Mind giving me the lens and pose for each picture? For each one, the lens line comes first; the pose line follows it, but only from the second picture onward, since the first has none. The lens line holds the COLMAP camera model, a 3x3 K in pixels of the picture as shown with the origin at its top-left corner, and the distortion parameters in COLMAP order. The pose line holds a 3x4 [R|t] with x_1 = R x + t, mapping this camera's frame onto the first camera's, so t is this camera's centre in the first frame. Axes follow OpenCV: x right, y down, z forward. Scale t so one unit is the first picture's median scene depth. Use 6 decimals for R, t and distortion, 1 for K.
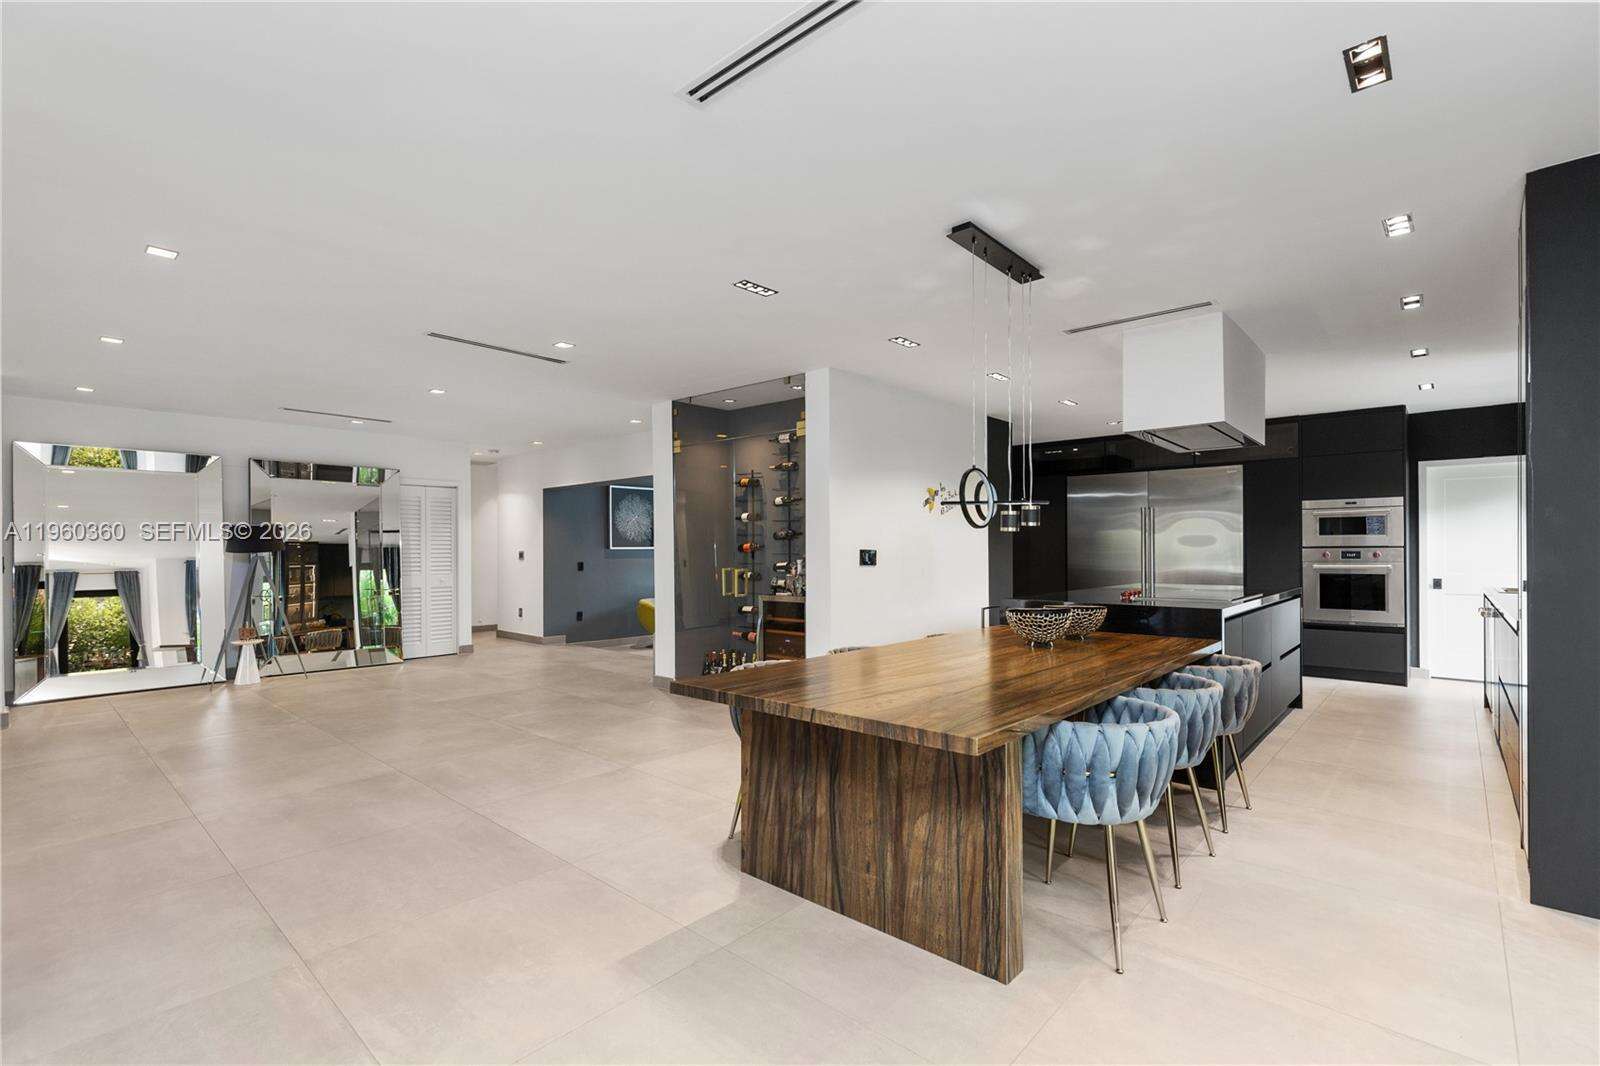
lens RADIAL K [[730.7, 0, 789.9], [0, 730.7, 545.4], [0, 0, 1]] dist [0.005902, -0.001712]
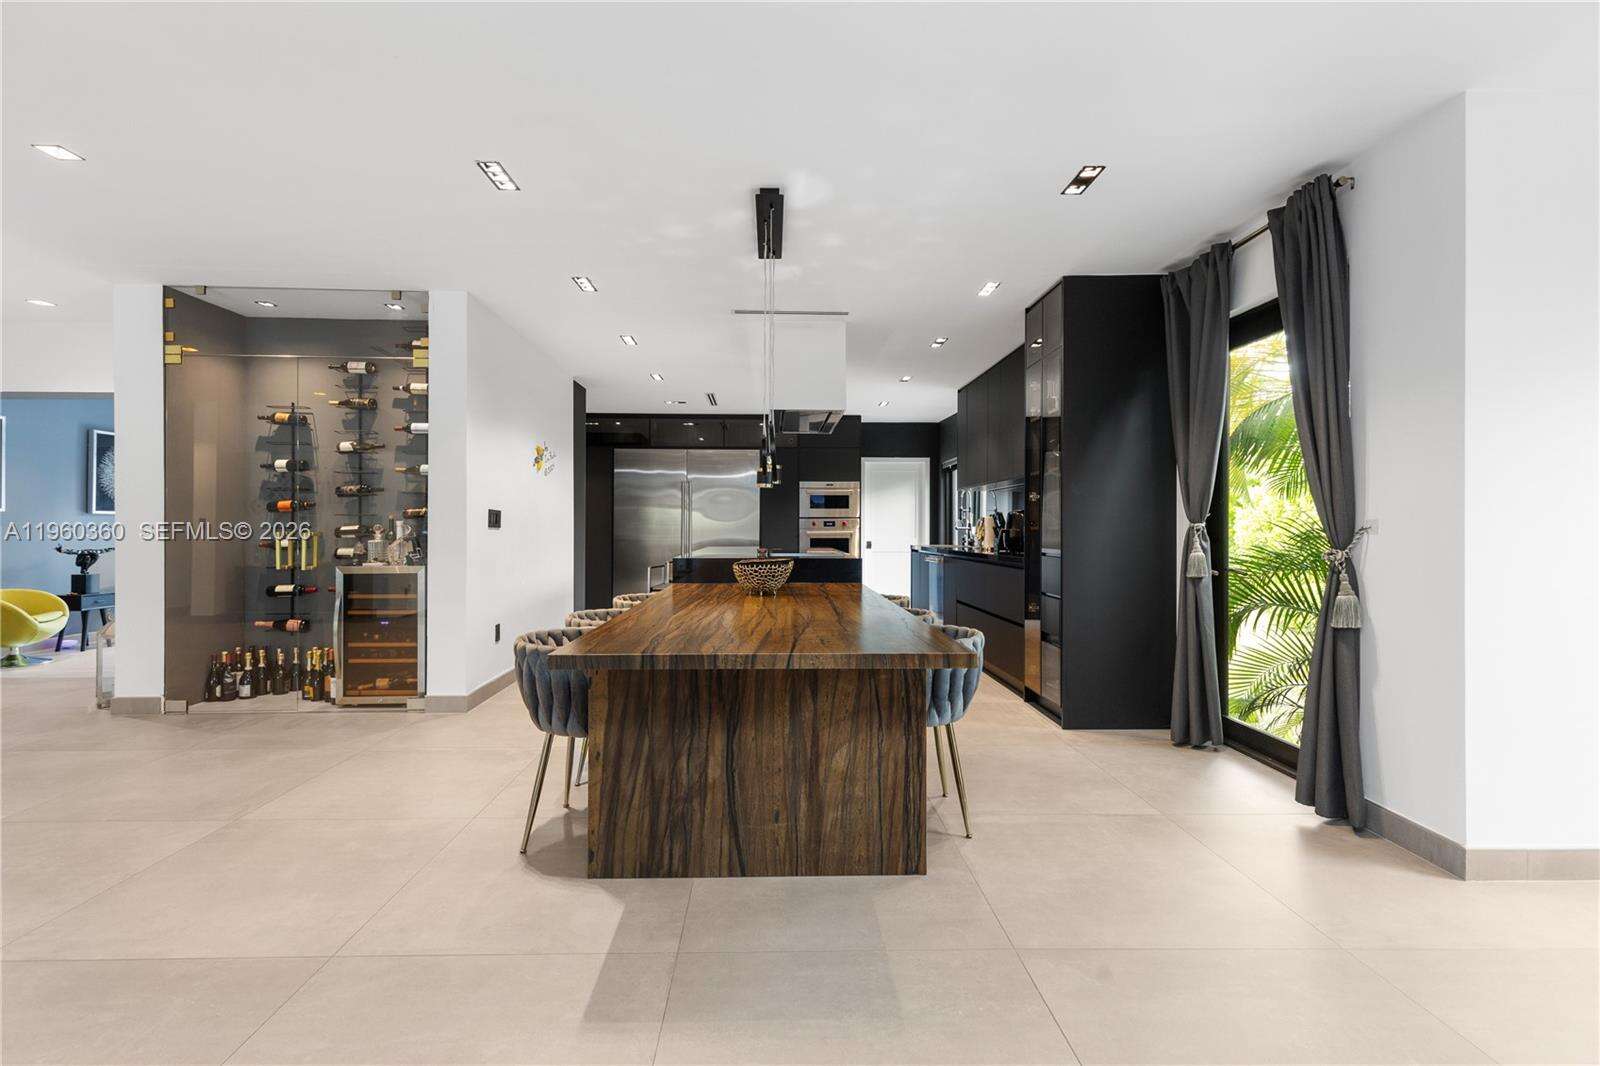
lens RADIAL K [[730.7, 0, 792.5], [0, 730.7, 519.3], [0, 0, 1]] dist [0.005902, -0.001712]
pose [[0.715114, 0.014025, 0.698867, -0.323234], [-0.009746, 0.999902, -0.010093, 0.029313], [-0.698940, 0.000407, 0.715181, 0.161923]]
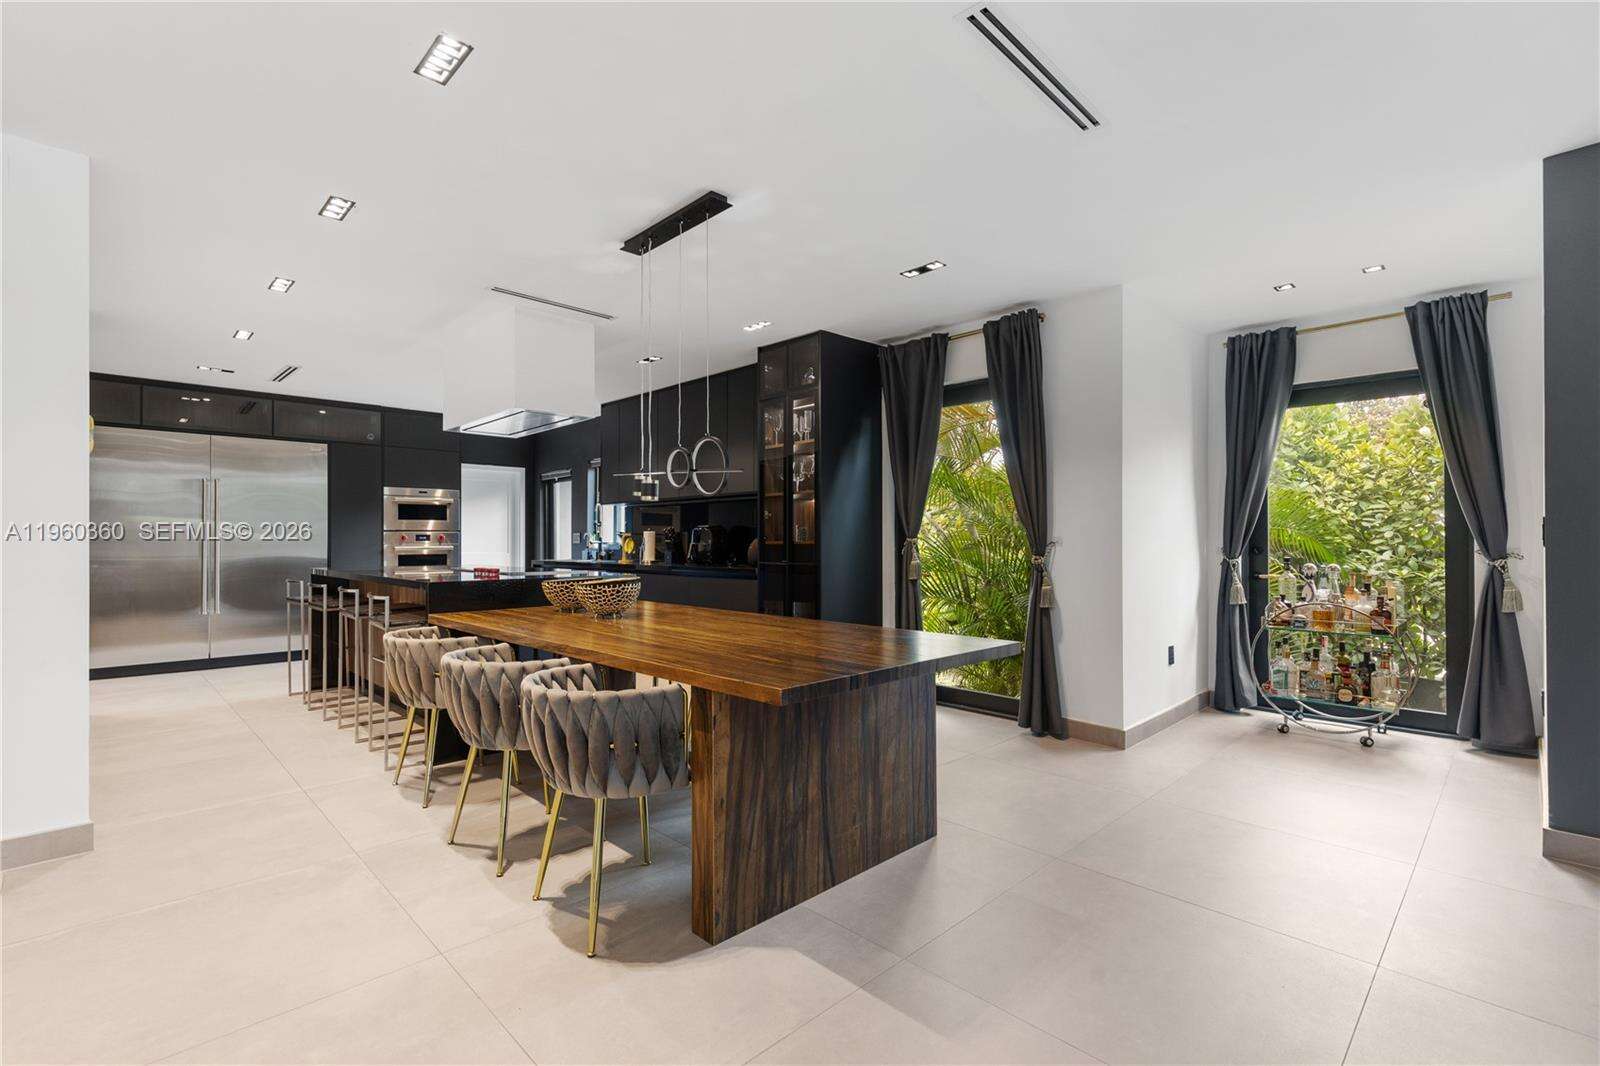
lens RADIAL K [[730.7, 0, 794.2], [0, 730.7, 530.5], [0, 0, 1]] dist [0.005902, -0.001712]
pose [[0.044005, 0.018014, 0.998869, -0.531433], [-0.004672, 0.999830, -0.017826, 0.029407], [-0.999020, -0.003883, 0.044082, 0.591787]]
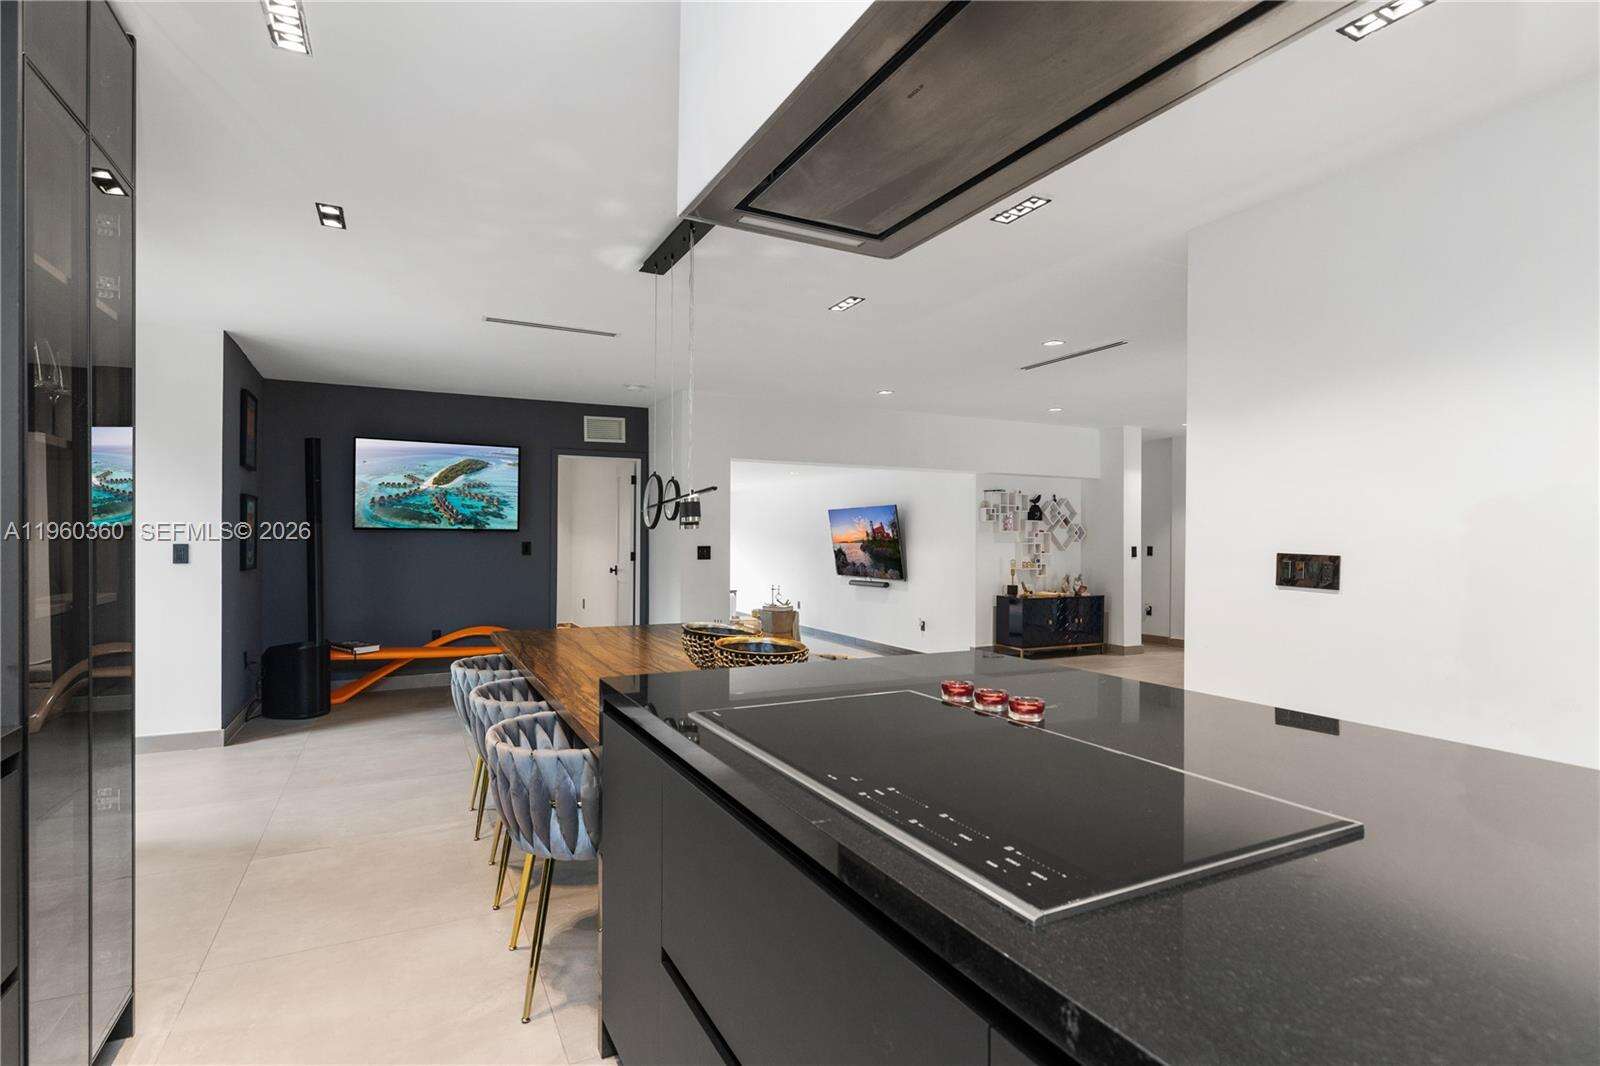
lens RADIAL K [[810.1, 0, 806.6], [0, 810.1, 541.6], [0, 0, 1]] dist [-0.001158, -0.000023]
pose [[-0.348224, 0.007486, -0.937382, 0.962458], [0.001345, 0.999971, 0.007486, -0.009238], [0.937410, 0.001346, -0.348224, 1.201329]]
